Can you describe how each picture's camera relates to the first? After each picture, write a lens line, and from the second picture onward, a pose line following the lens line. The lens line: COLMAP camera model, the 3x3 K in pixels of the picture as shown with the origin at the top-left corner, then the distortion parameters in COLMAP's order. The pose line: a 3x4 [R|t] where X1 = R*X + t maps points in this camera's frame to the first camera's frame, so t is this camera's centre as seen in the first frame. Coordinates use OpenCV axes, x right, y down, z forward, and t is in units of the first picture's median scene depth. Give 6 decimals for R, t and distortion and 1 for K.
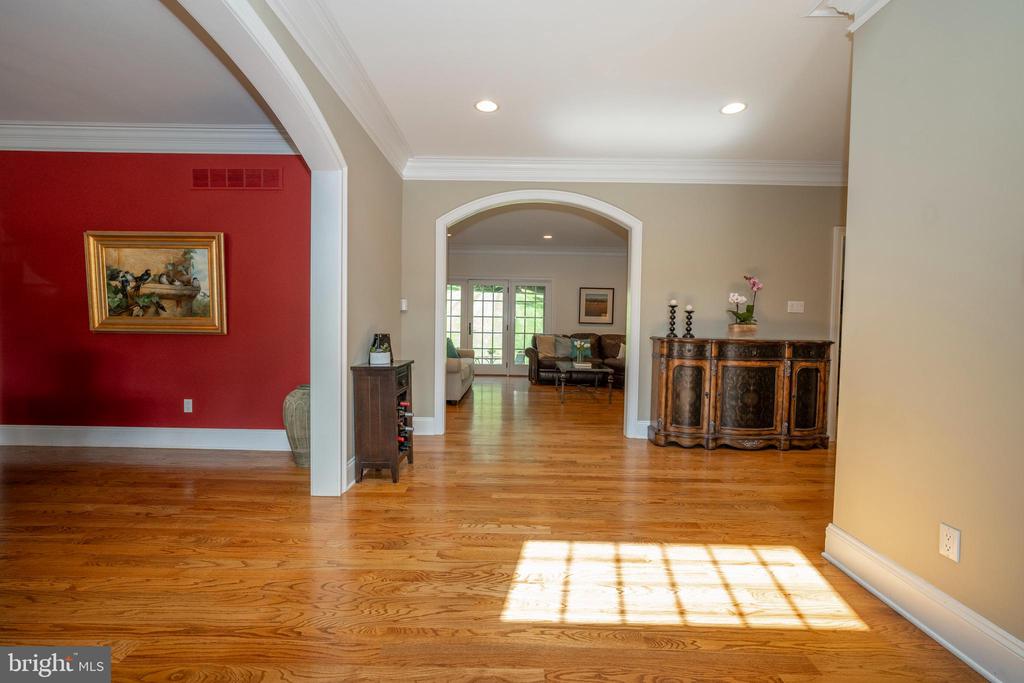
lens RADIAL K [[437.4, 0, 511.5], [0, 437.4, 343.2], [0, 0, 1]] dist [-0.000376, -0.000131]
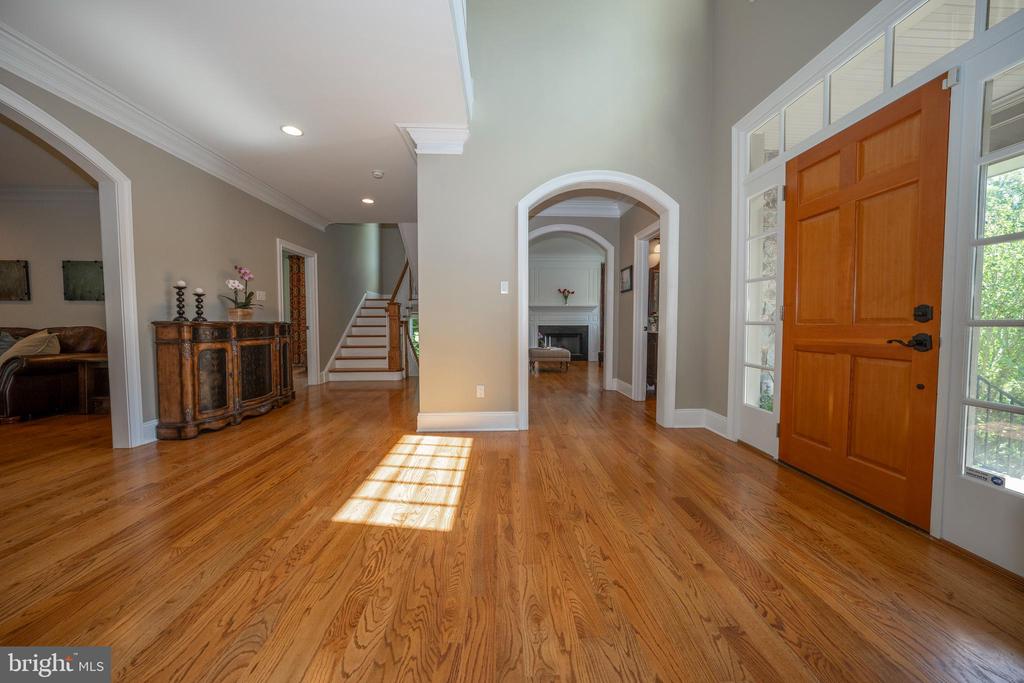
lens RADIAL K [[353.6, 0, 511.4], [0, 353.6, 337.0], [0, 0, 1]] dist [0.000765, 0.000039]
pose [[-0.037659, -0.057576, 0.997631, -0.431892], [0.046310, 0.997166, 0.059297, 0.008110], [-0.998217, 0.048433, -0.034886, 0.351250]]
